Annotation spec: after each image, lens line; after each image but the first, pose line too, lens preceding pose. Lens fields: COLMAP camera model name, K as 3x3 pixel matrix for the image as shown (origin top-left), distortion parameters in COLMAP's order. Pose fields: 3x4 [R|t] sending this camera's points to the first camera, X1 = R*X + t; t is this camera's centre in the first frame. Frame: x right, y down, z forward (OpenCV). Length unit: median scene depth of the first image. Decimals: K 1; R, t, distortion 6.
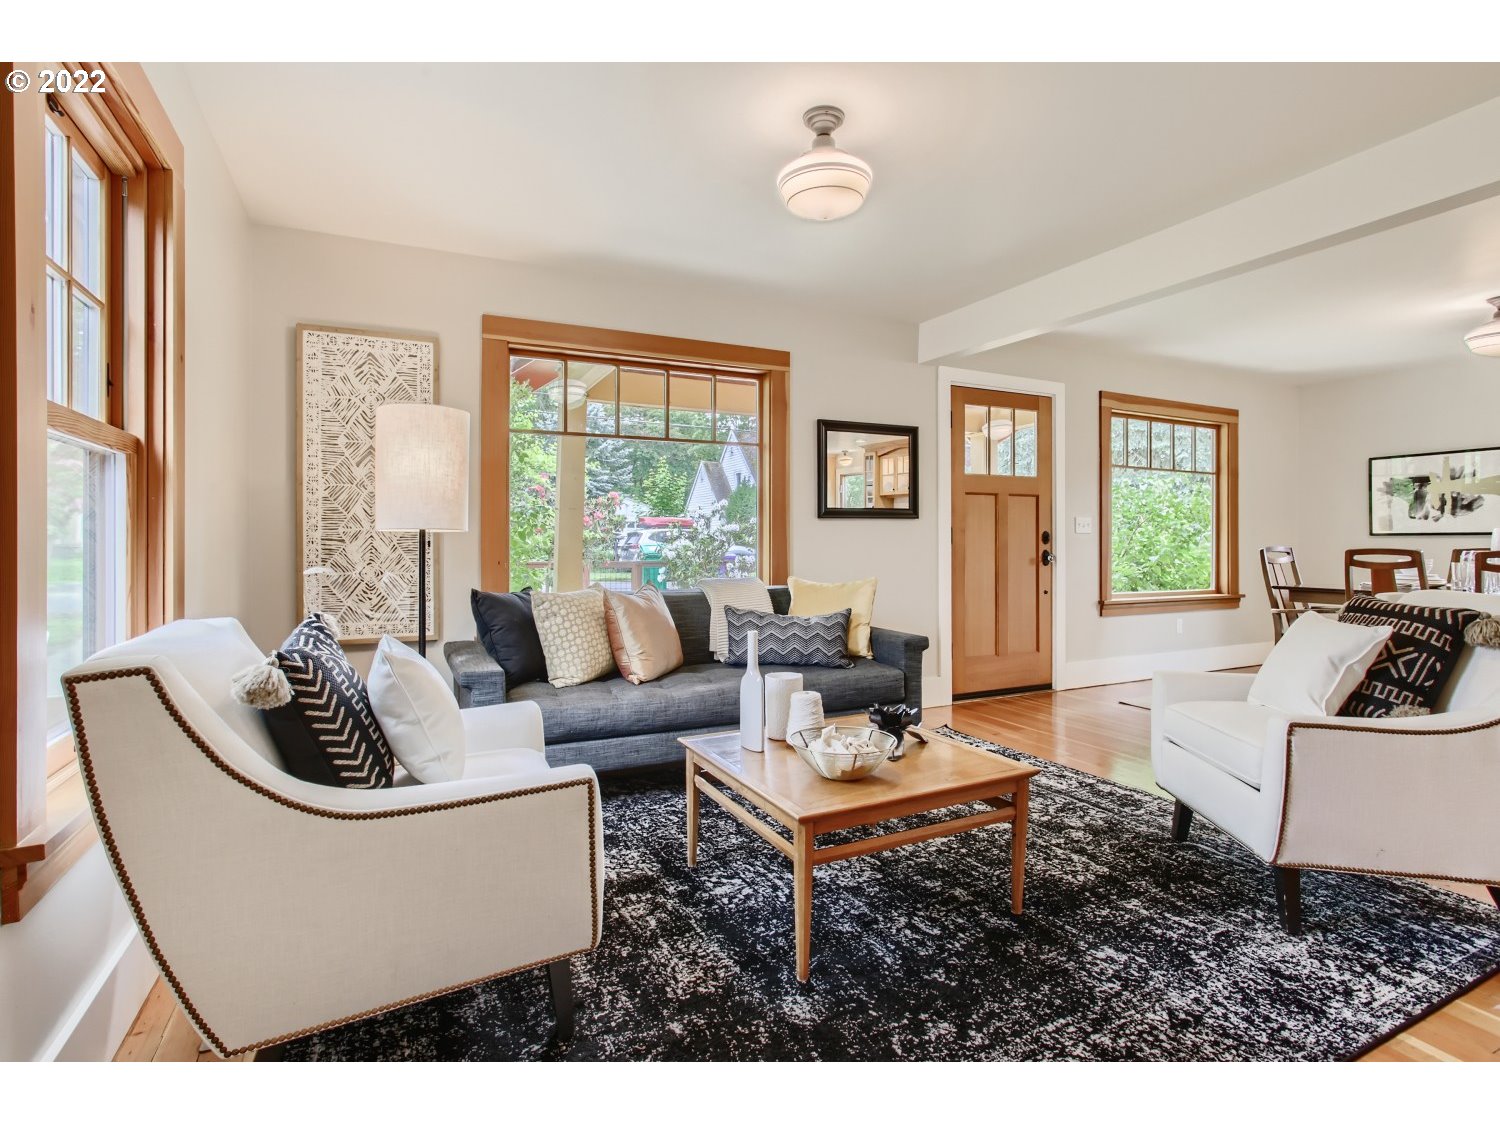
lens RADIAL K [[750.0, 0, 747.7], [0, 750.0, 547.3], [0, 0, 1]] dist [-0.046307, 0.024874]
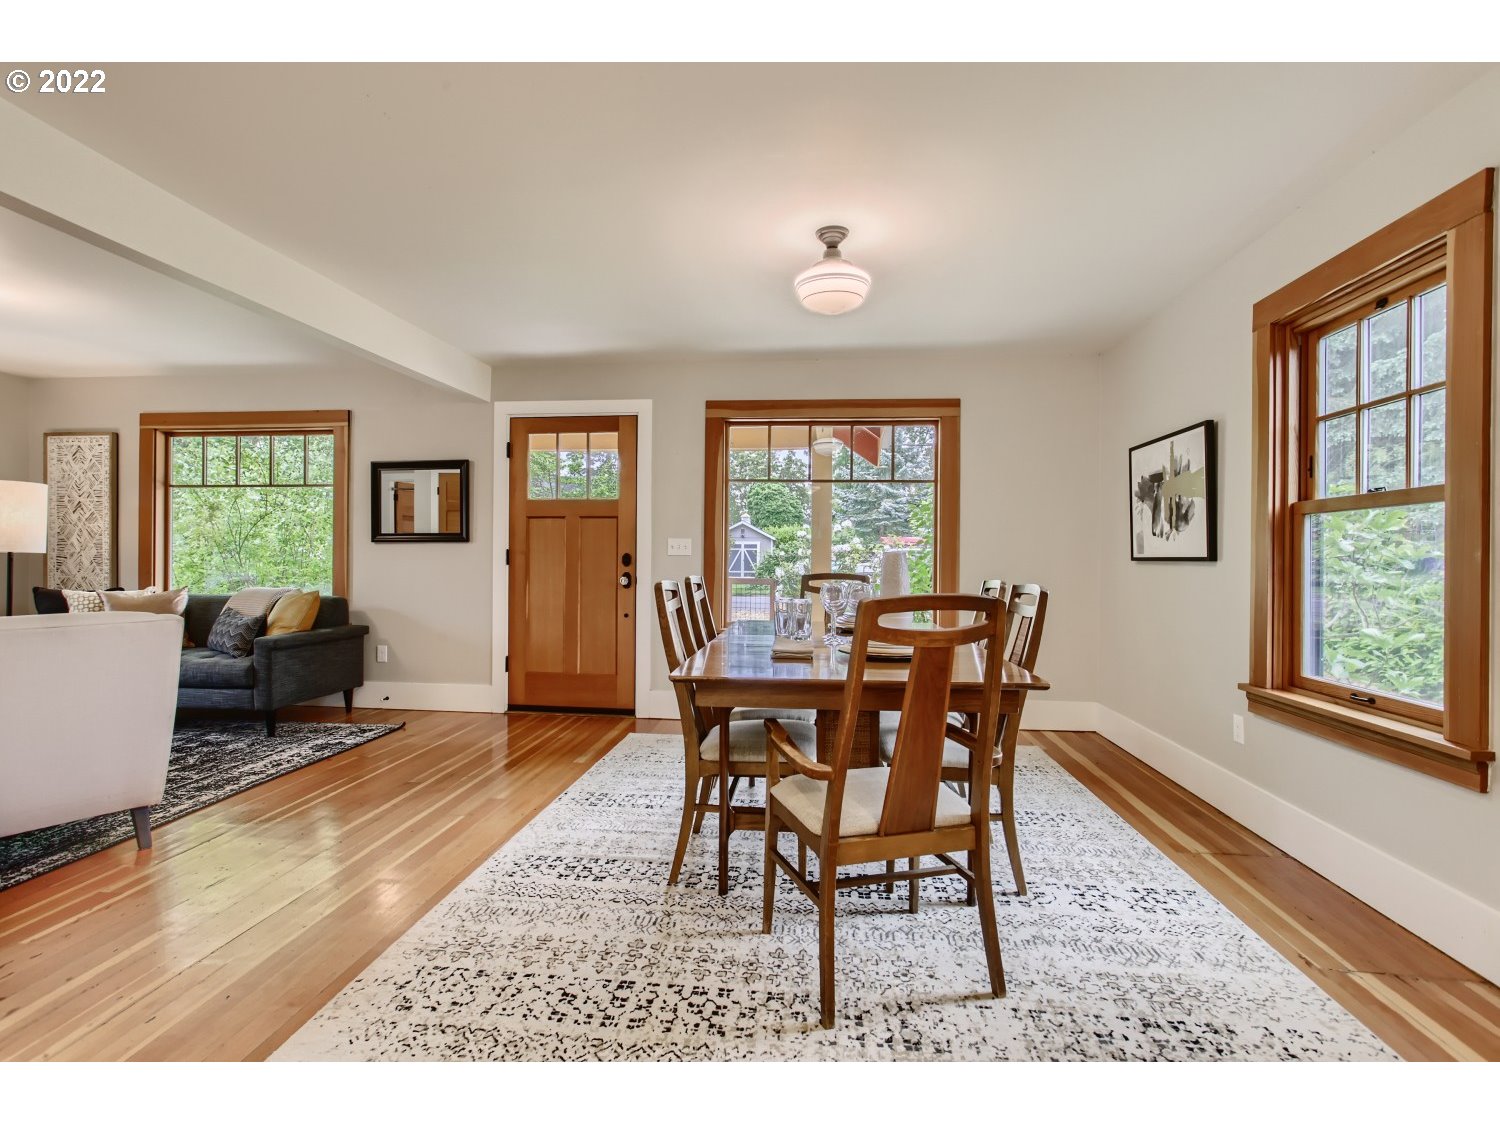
lens RADIAL K [[717.3, 0, 746.7], [0, 717.3, 556.6], [0, 0, 1]] dist [-0.037838, 0.021640]
pose [[0.850408, 0.006433, -0.526084, 1.092312], [-0.012930, 0.999879, -0.008675, -0.011429], [0.525965, 0.014179, 0.850388, 0.297117]]
